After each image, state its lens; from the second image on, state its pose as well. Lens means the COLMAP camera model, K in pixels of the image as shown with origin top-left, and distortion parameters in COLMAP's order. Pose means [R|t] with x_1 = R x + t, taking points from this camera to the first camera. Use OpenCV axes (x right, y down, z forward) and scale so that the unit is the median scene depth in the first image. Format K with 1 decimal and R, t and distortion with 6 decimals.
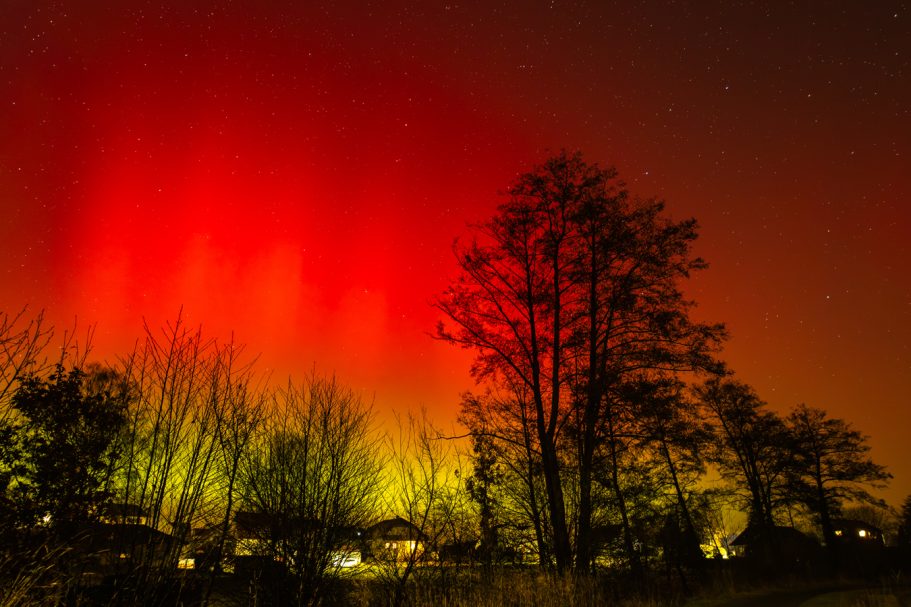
lens RADIAL K [[650.8, 0, 455.5], [0, 650.8, 303.5], [0, 0, 1]] dist [-0.002003, 0.004984]
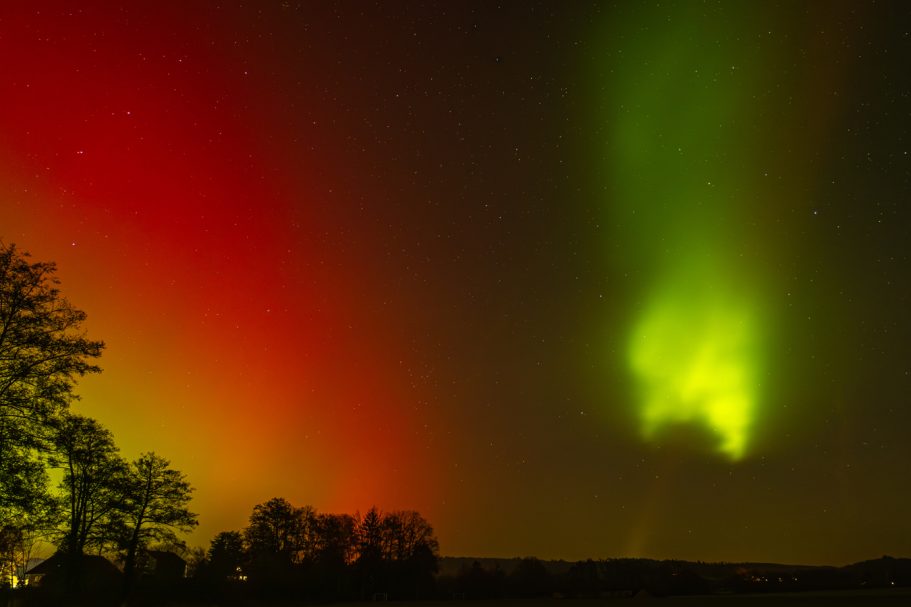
lens RADIAL K [[640.0, 0, 494.1], [0, 640.0, 330.2], [0, 0, 1]] dist [0.002598, 0.002452]
pose [[0.560149, 0.315037, 0.766149, -0.174847], [-0.308365, 0.937695, -0.160124, -0.161060], [-0.768859, -0.146560, 0.622395, -0.380450]]
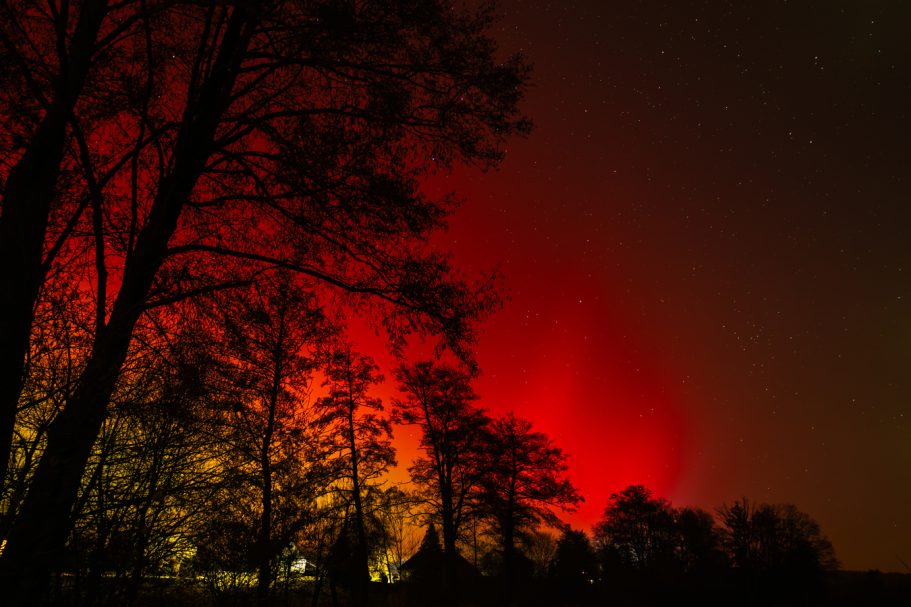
lens RADIAL K [[718.1, 0, 470.9], [0, 718.1, 304.6], [0, 0, 1]] dist [-0.002974, 0.002270]
pose [[0.888589, 0.204426, 0.410634, 0.178011], [-0.207902, 0.977460, -0.036721, 0.193785], [-0.408885, -0.052742, 0.911061, 0.465507]]
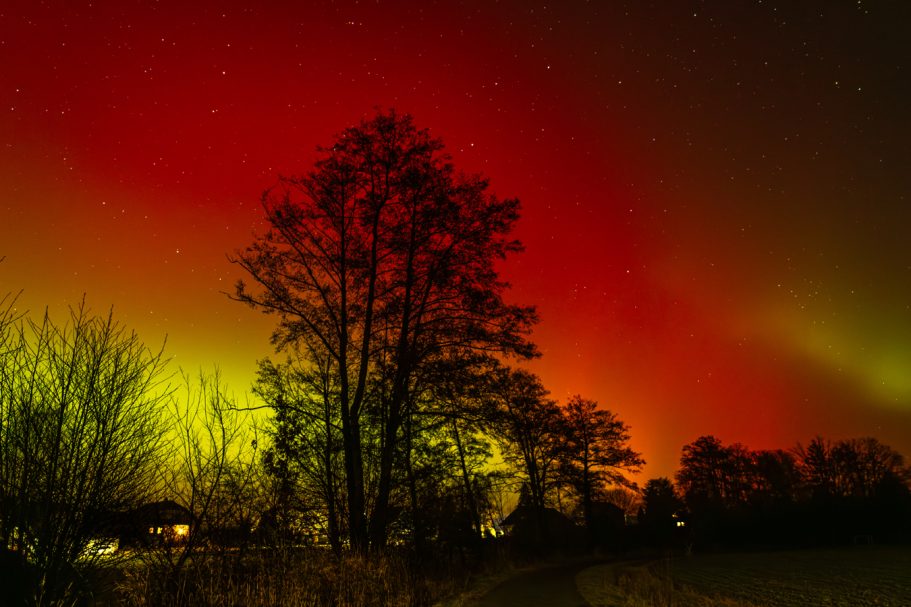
lens RADIAL K [[662.5, 0, 445.0], [0, 662.5, 308.8], [0, 0, 1]] dist [0.002127, 0.007561]
pose [[0.955286, 0.080923, 0.284394, -0.011105], [-0.091316, 0.995546, 0.023456, 0.019265], [-0.281229, -0.048377, 0.958420, 0.045579]]
